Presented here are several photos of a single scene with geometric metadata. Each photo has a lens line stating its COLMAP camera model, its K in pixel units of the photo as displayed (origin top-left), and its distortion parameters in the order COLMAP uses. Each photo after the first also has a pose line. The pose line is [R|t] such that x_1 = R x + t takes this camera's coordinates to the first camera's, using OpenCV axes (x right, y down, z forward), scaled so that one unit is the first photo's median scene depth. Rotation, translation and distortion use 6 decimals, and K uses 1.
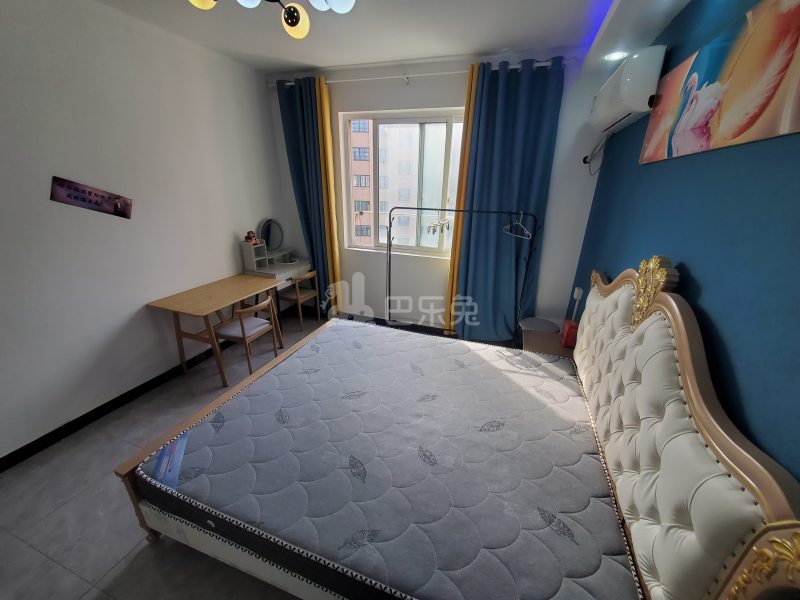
lens RADIAL K [[314.8, 0, 405.7], [0, 314.8, 303.7], [0, 0, 1]] dist [0.001756, -0.000502]
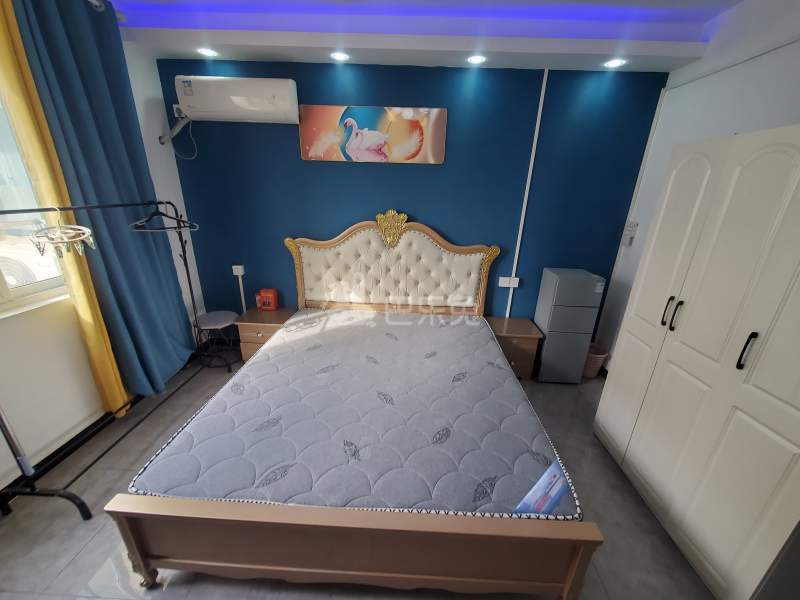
lens RADIAL K [[314.8, 0, 405.7], [0, 314.8, 303.7], [0, 0, 1]] dist [0.001756, -0.000502]
pose [[-0.293345, -0.362587, 0.884579, -0.677218], [0.300982, 0.843204, 0.445439, -0.261598], [-0.907391, 0.396910, -0.138217, 0.706603]]
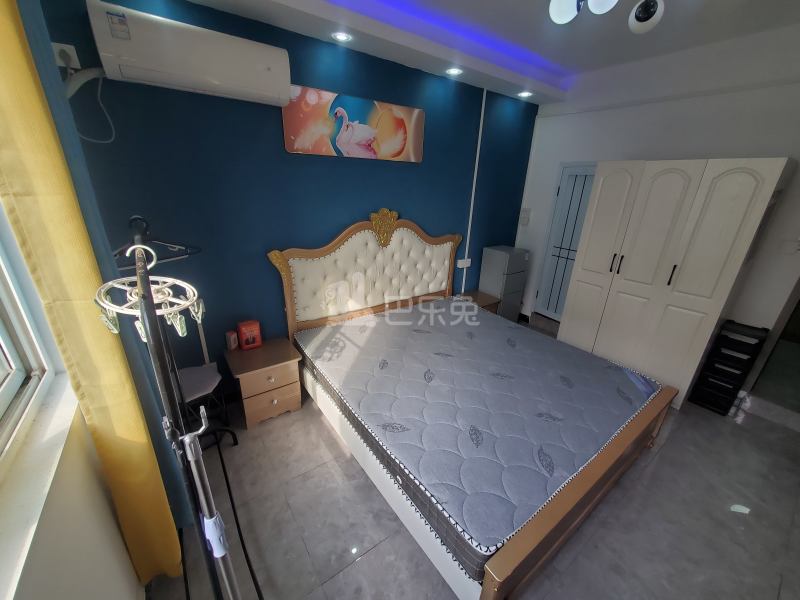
lens RADIAL K [[314.8, 0, 405.7], [0, 314.8, 303.7], [0, 0, 1]] dist [0.001756, -0.000502]
pose [[-0.823312, -0.257816, 0.505657, -0.276713], [0.145209, 0.765562, 0.626761, -0.469251], [-0.548700, 0.589446, -0.592859, 1.238285]]
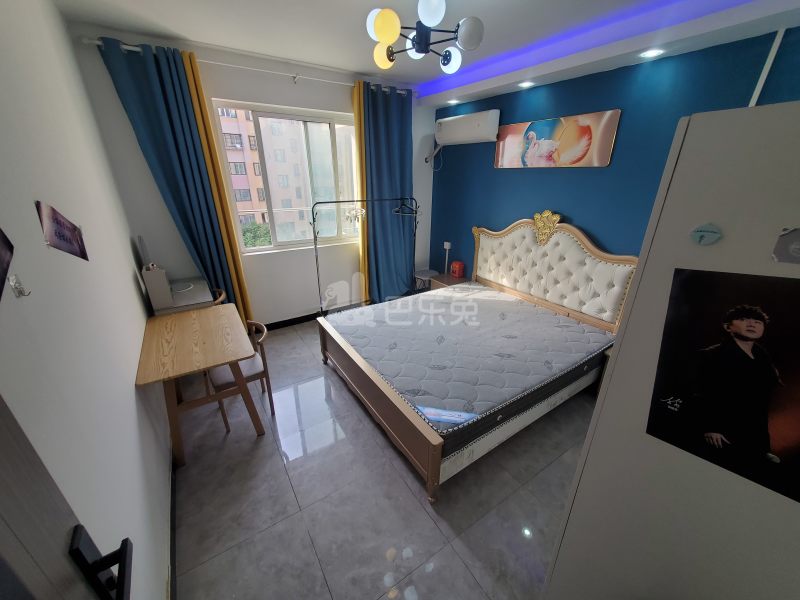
lens RADIAL K [[314.8, 0, 405.7], [0, 314.8, 303.7], [0, 0, 1]] dist [0.001756, -0.000502]
pose [[0.606104, -0.327398, 0.724879, -0.886082], [0.290670, 0.939492, 0.181288, -0.111479], [-0.740371, 0.100821, 0.664594, 0.130817]]
